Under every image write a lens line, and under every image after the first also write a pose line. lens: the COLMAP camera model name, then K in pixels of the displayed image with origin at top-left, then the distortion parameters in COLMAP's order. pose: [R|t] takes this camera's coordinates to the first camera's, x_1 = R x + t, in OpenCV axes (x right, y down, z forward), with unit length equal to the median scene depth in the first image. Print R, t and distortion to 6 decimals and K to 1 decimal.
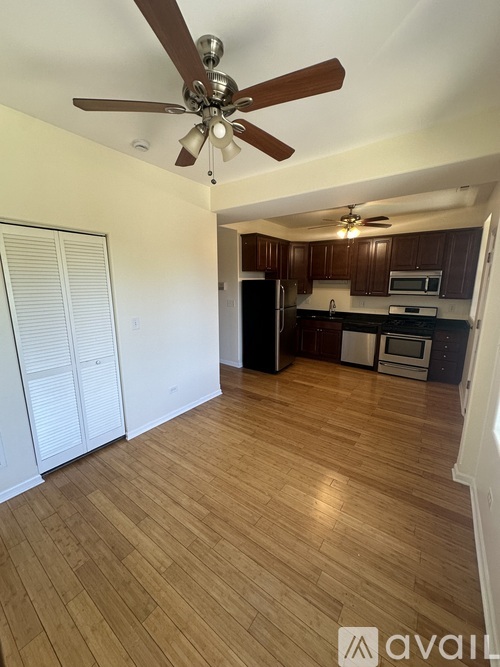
lens RADIAL K [[266.9, 0, 249.6], [0, 266.9, 334.0], [0, 0, 1]] dist [-0.001000, -0.000158]
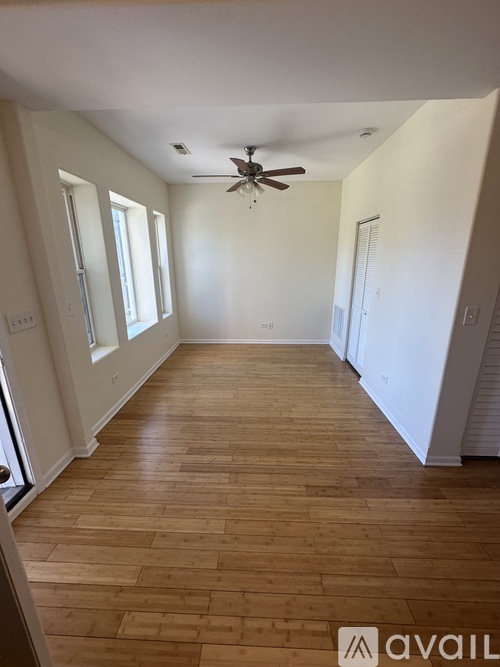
lens RADIAL K [[266.9, 0, 250.7], [0, 266.9, 332.0], [0, 0, 1]] dist [-0.001000, -0.000158]
pose [[-0.831343, 0.151428, -0.534731, 0.594308], [-0.103308, 0.903288, 0.416410, -0.281744], [0.546073, 0.401422, -0.735299, 1.505239]]
